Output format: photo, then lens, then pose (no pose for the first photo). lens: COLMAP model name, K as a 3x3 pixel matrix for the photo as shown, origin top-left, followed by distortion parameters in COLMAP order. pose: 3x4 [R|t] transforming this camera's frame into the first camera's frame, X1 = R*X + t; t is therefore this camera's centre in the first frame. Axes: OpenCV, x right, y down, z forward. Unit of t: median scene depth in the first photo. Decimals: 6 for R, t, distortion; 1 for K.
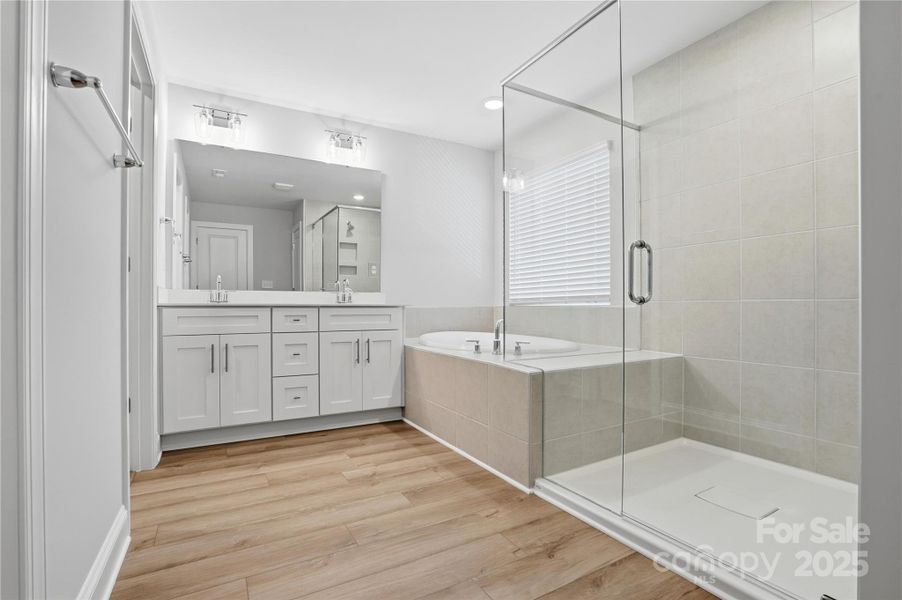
lens RADIAL K [[425.4, 0, 452.4], [0, 425.4, 301.8], [0, 0, 1]] dist [-0.065494, 0.027928]
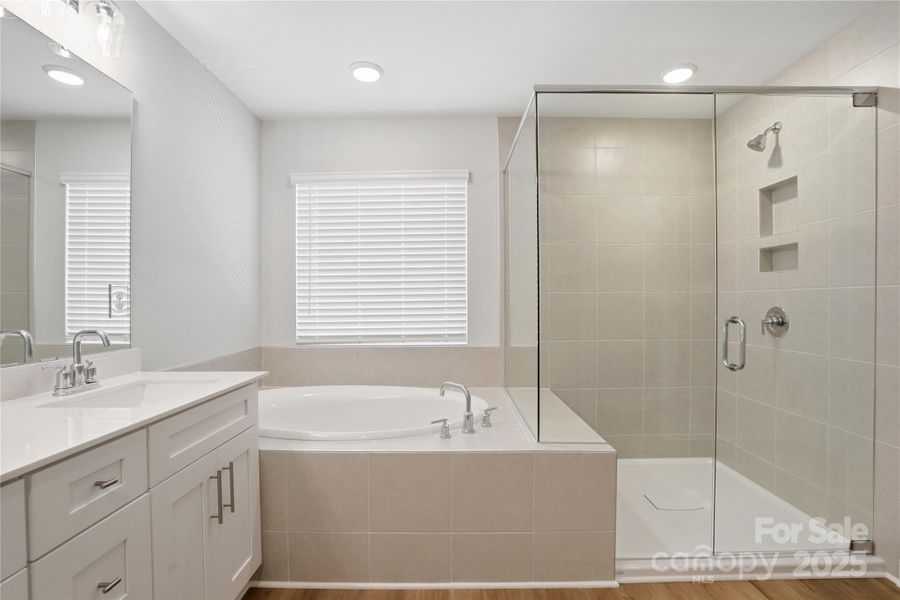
lens RADIAL K [[424.5, 0, 451.4], [0, 424.5, 301.8], [0, 0, 1]] dist [-0.065494, 0.027928]
pose [[0.498112, -0.003383, 0.867106, -0.543653], [-0.004765, 0.999967, 0.006639, -0.109212], [-0.867099, -0.007439, 0.498080, 0.636659]]
